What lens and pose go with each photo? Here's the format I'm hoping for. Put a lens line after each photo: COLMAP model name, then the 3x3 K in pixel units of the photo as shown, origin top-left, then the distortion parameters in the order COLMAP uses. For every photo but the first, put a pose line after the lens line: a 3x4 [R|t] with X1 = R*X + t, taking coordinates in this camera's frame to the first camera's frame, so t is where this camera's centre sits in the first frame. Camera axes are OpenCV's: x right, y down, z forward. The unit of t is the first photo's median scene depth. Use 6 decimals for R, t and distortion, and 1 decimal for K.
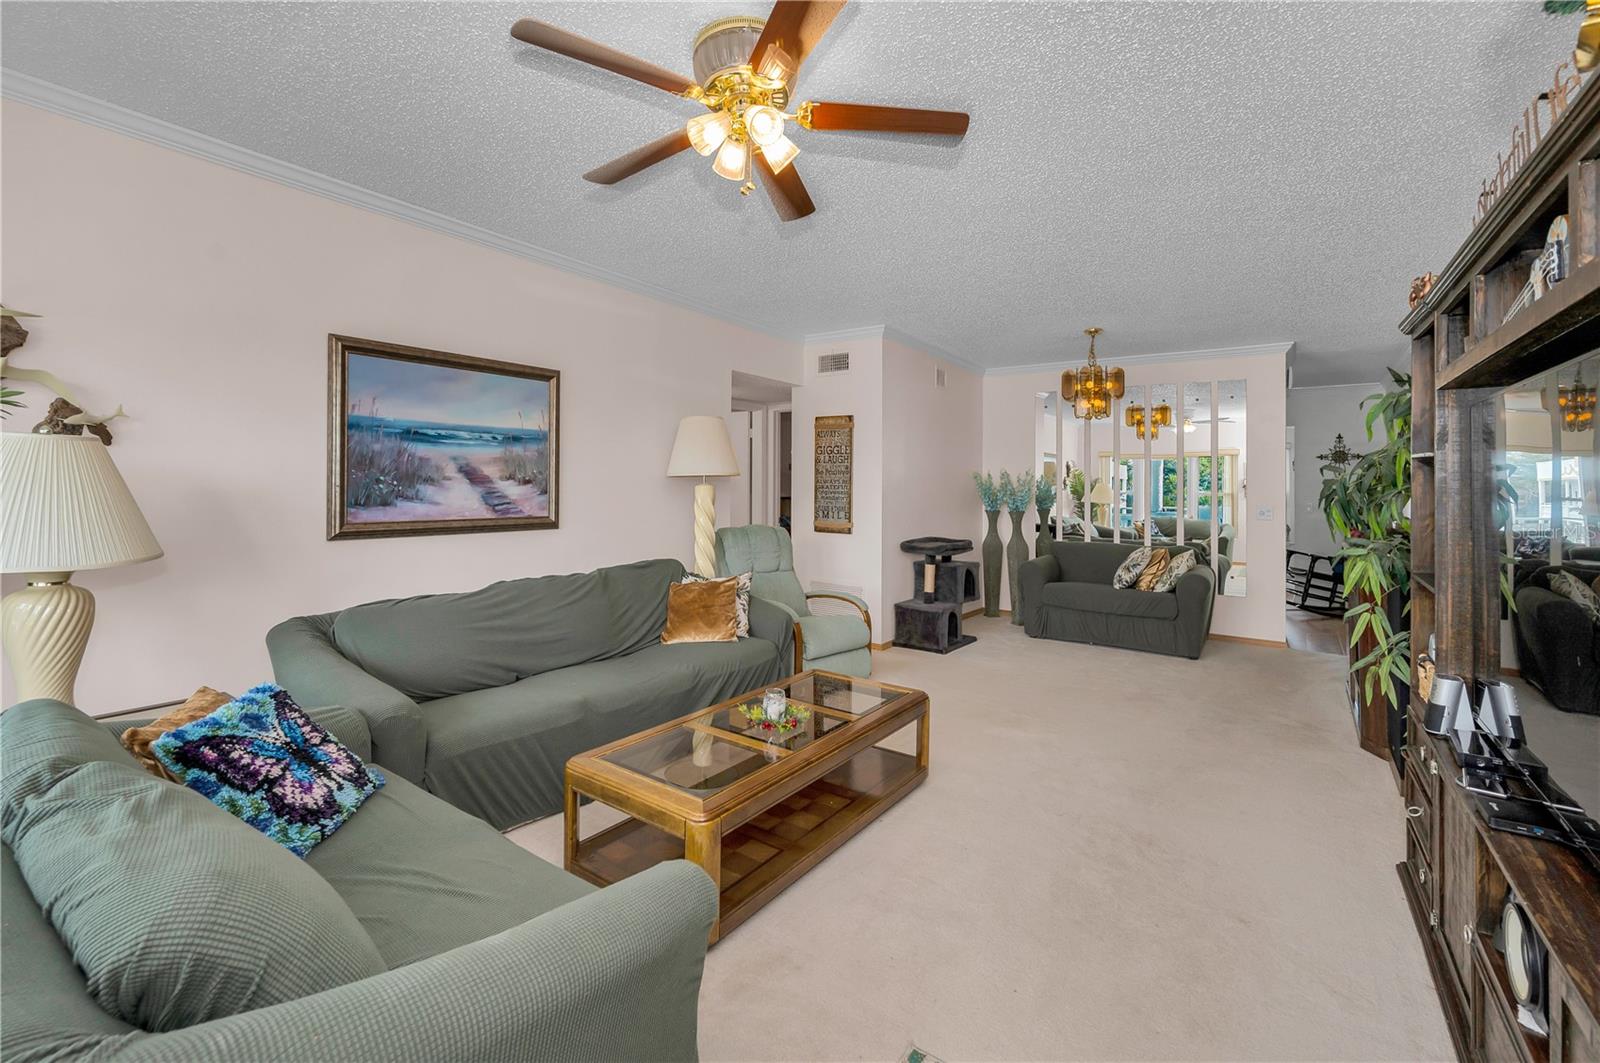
lens RADIAL K [[647.9, 0, 807.8], [0, 647.9, 478.8], [0, 0, 1]] dist [-0.000306, 0.000553]
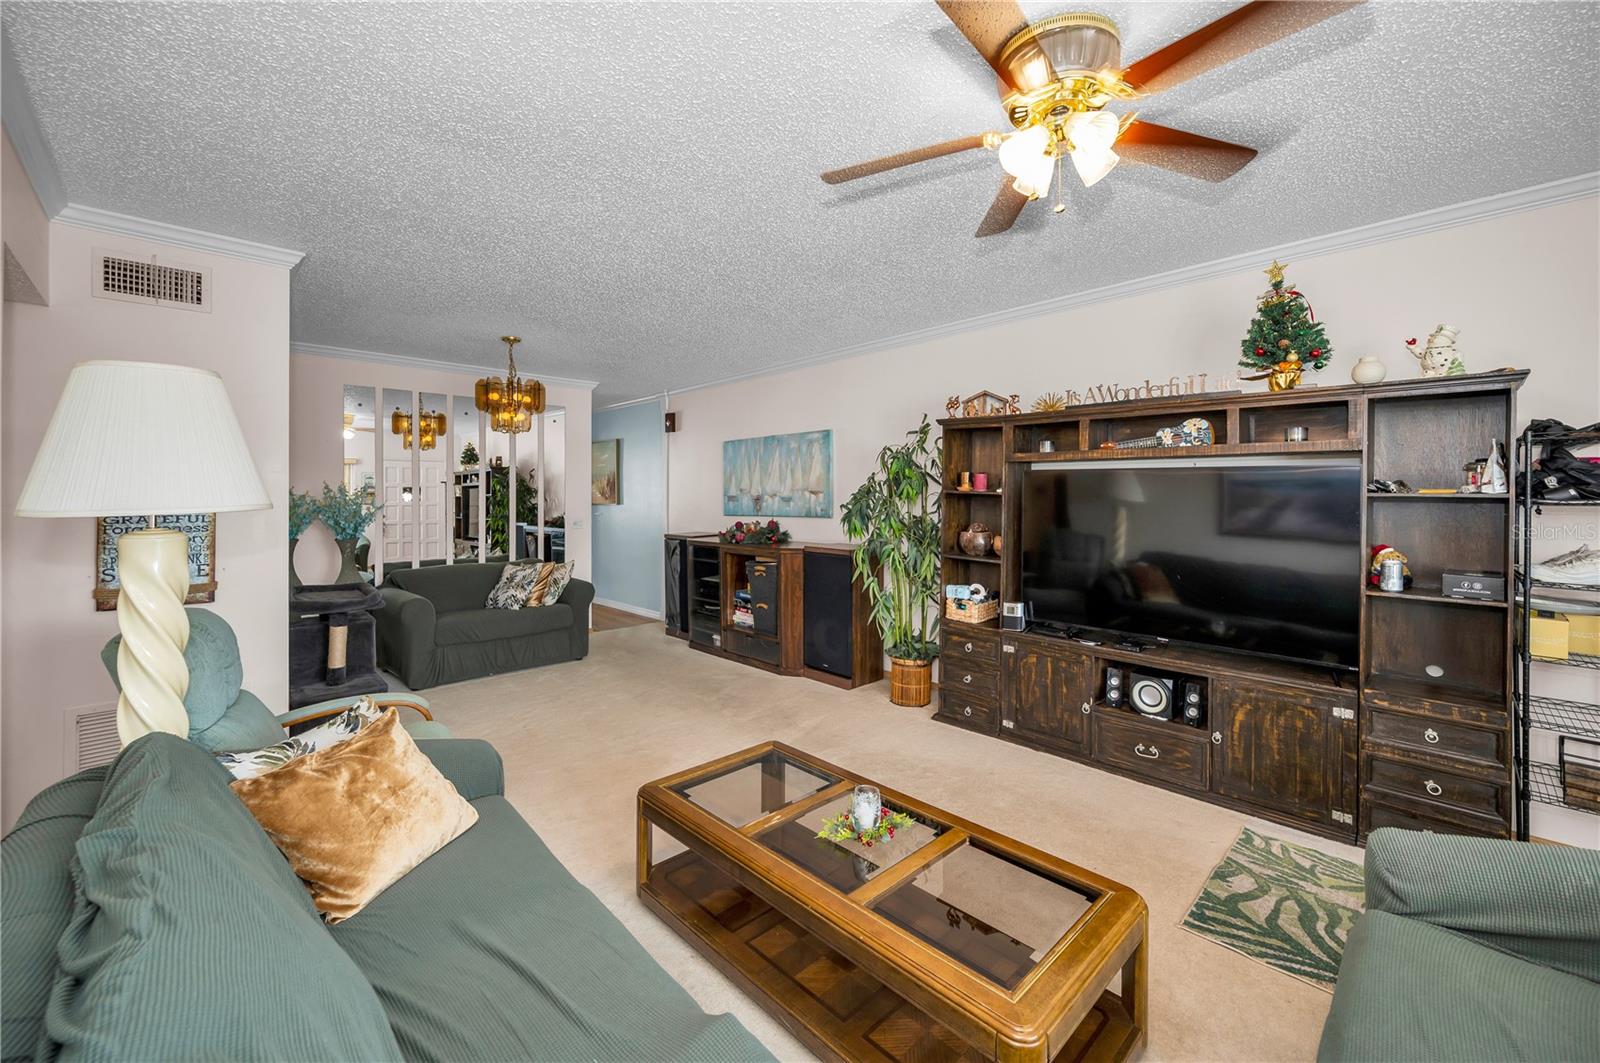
lens RADIAL K [[647.9, 0, 801.9], [0, 647.9, 490.8], [0, 0, 1]] dist [-0.000306, 0.000553]
pose [[0.167387, -0.005398, 0.985877, -0.416947], [-0.012621, 0.999891, 0.007618, -0.021253], [-0.985811, -0.013718, 0.167300, 0.440361]]
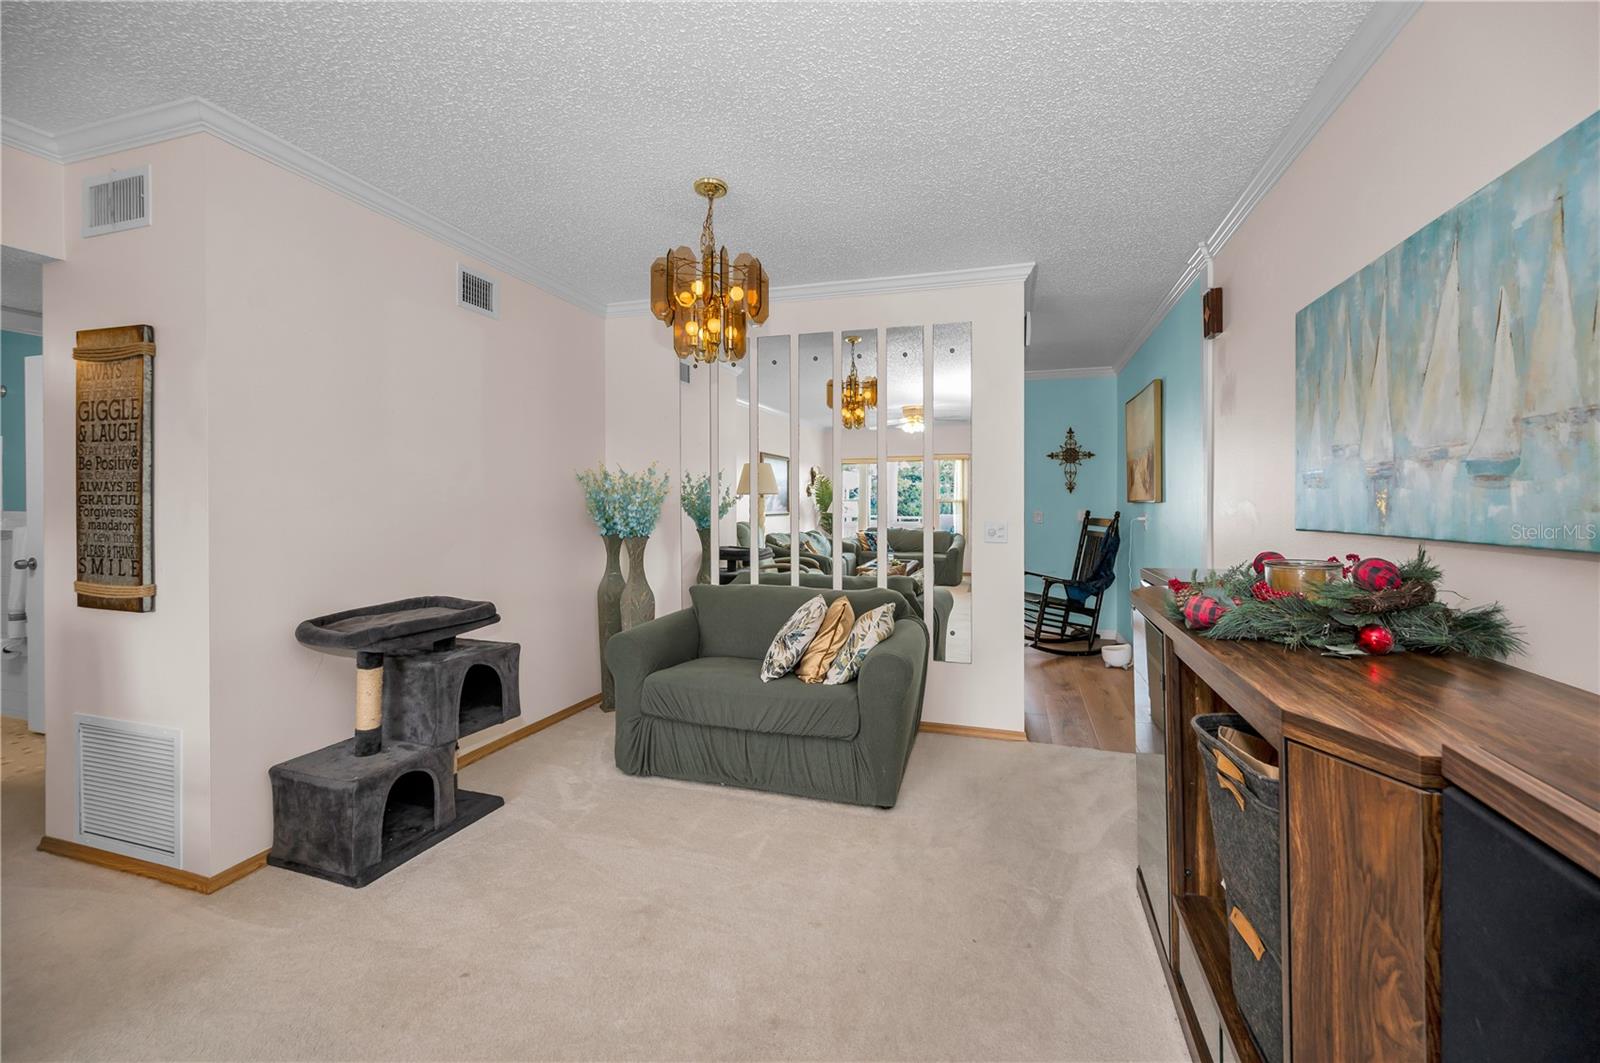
lens RADIAL K [[647.9, 0, 804.2], [0, 647.9, 501.1], [0, 0, 1]] dist [-0.000306, 0.000553]
pose [[0.945724, -0.012158, 0.324743, 0.350296], [0.005219, 0.999739, 0.022230, 0.007574], [-0.324928, -0.019328, 0.945541, 0.502679]]
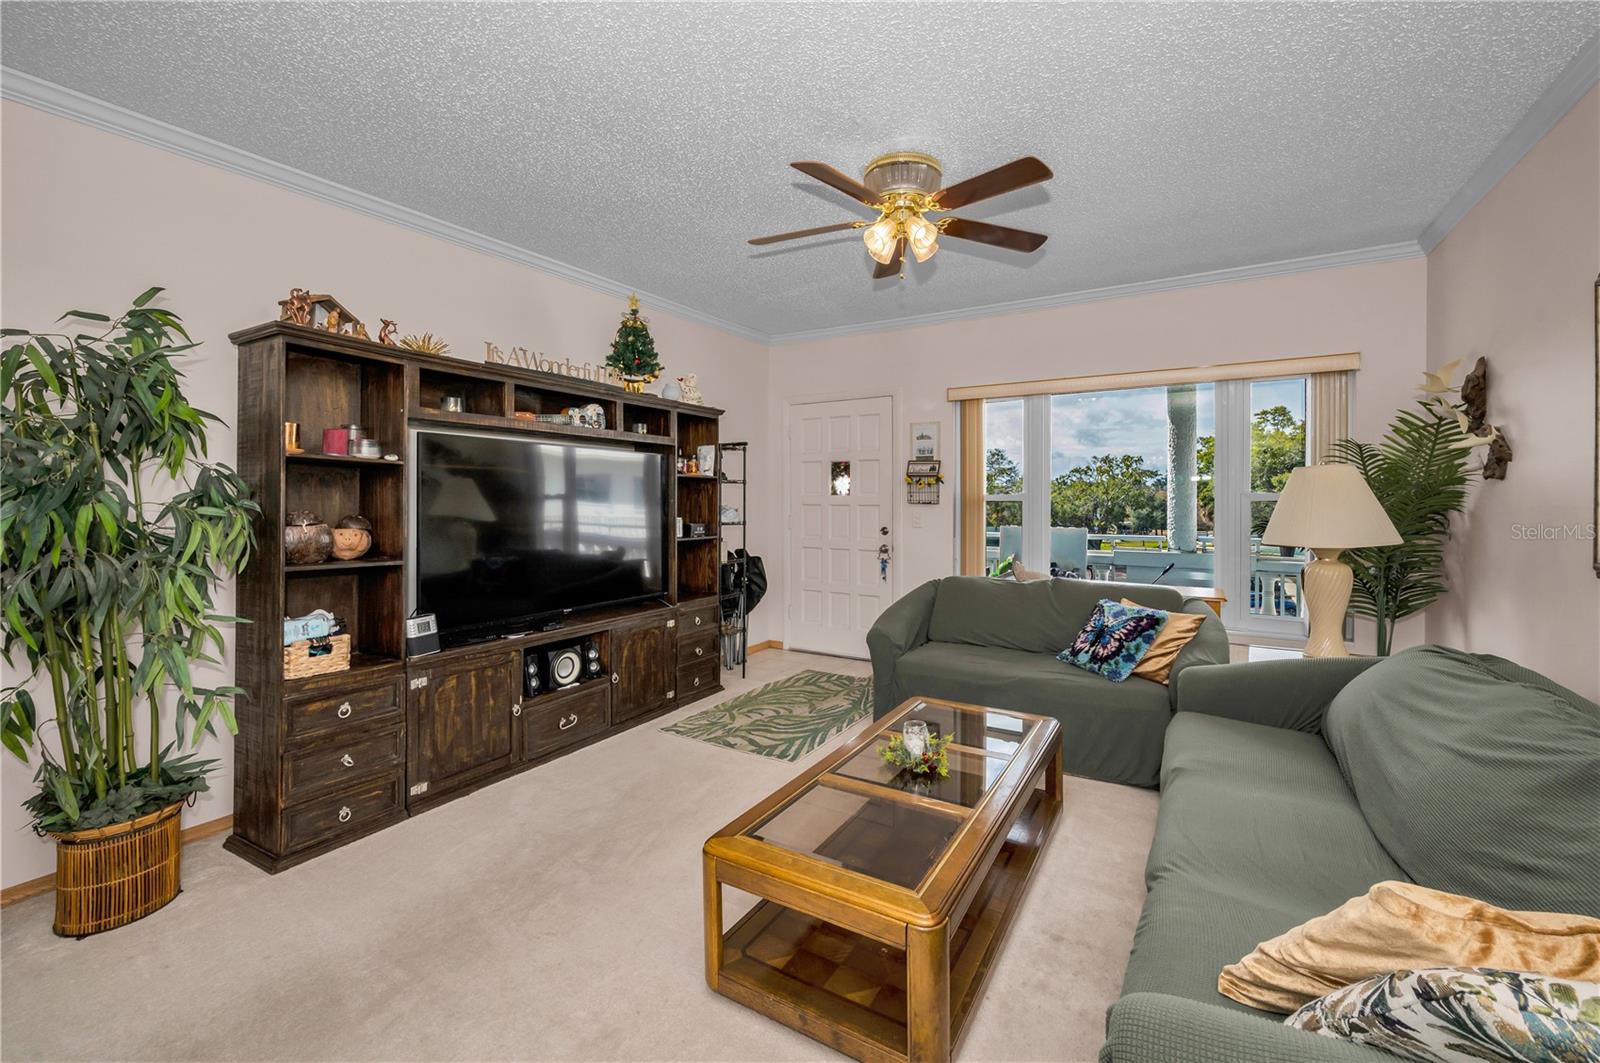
lens RADIAL K [[647.9, 0, 821.3], [0, 647.9, 503.9], [0, 0, 1]] dist [-0.000306, 0.000553]
pose [[-0.993765, -0.009796, -0.111065, 0.073755], [-0.009591, 0.999951, -0.002386, 0.014163], [0.111083, -0.001306, -0.993810, 0.874007]]
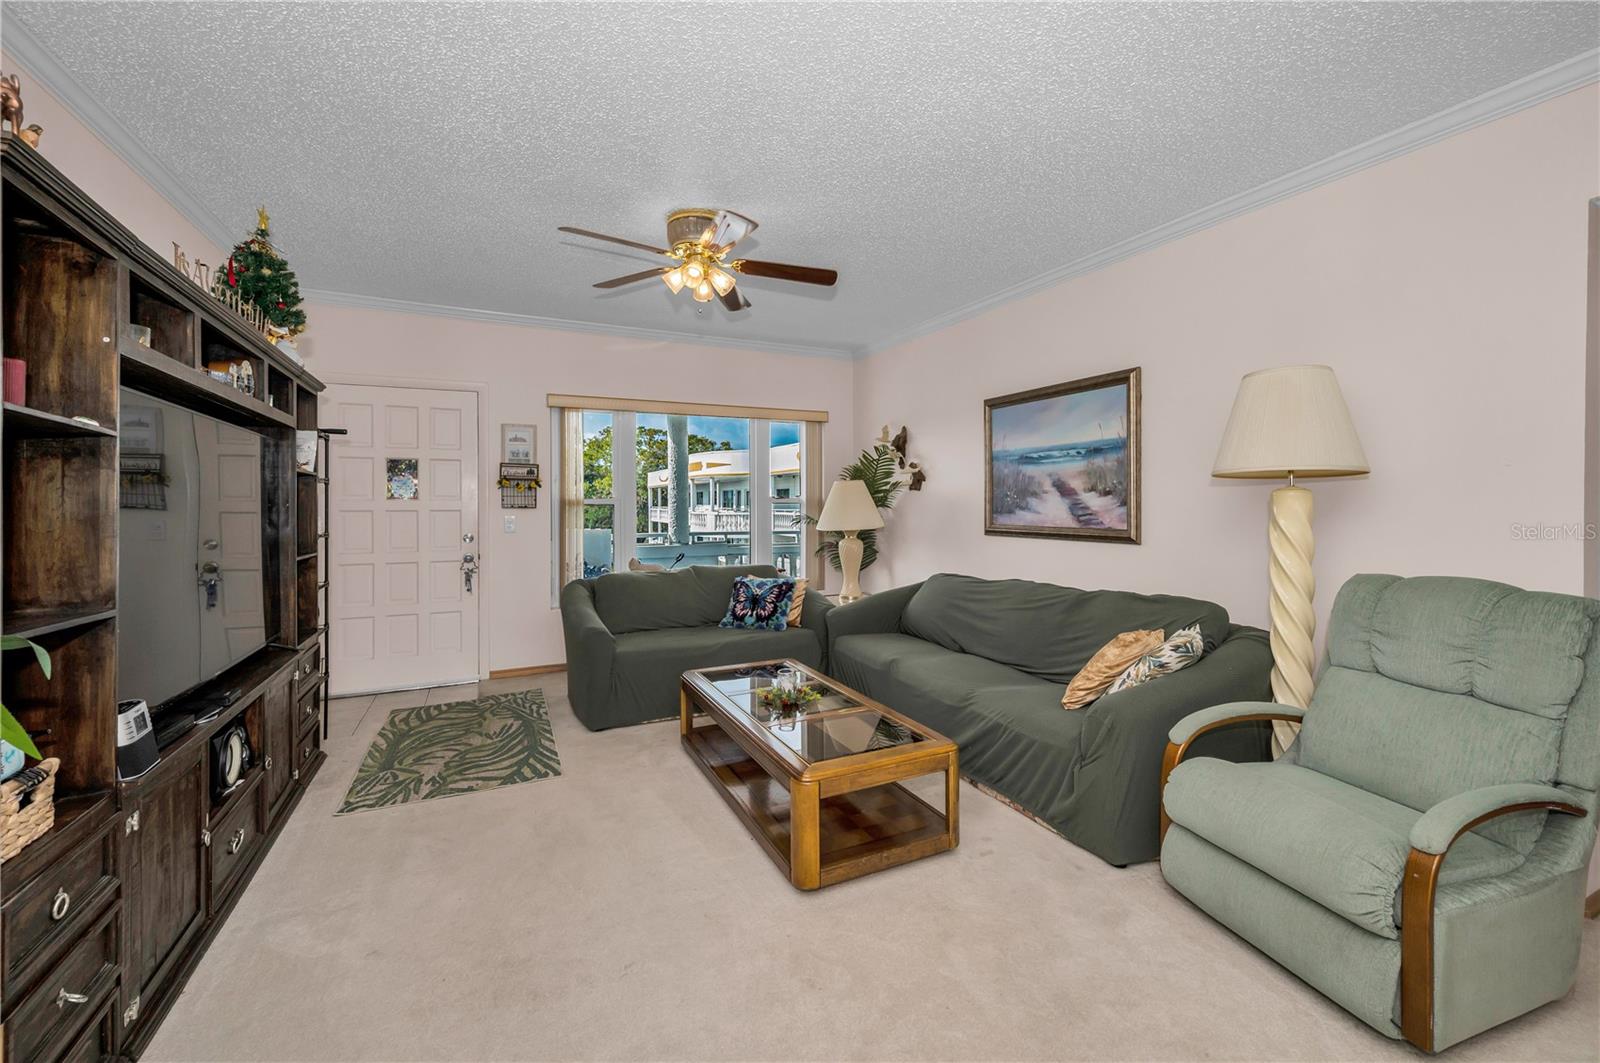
lens RADIAL K [[647.9, 0, 804.5], [0, 647.9, 503.9], [0, 0, 1]] dist [-0.000306, 0.000553]
pose [[-0.462164, -0.007937, -0.886759, 0.449831], [0.009529, 0.999858, -0.013916, 0.021291], [0.886743, -0.014881, -0.462023, 0.734379]]
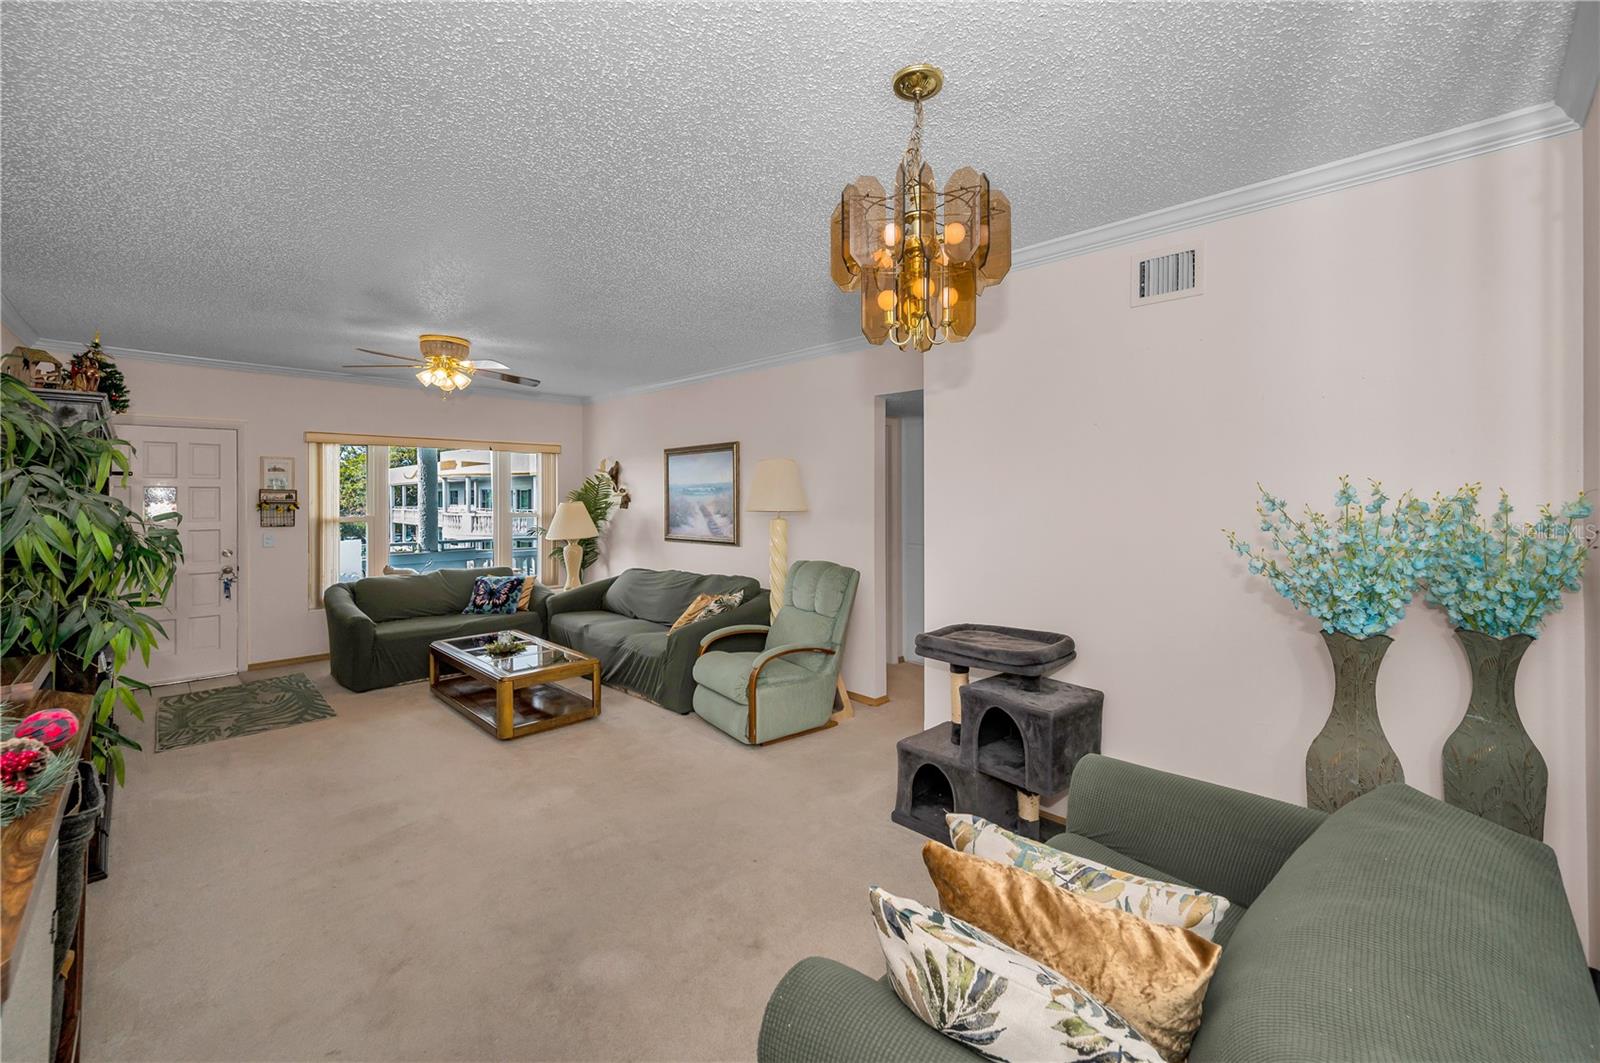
lens RADIAL K [[647.9, 0, 806.2], [0, 647.9, 495.8], [0, 0, 1]] dist [-0.000306, 0.000553]
pose [[-0.143466, -0.013801, -0.989559, 0.788353], [0.015716, 0.999745, -0.016222, -0.010470], [0.989530, -0.017879, -0.143213, 1.003167]]
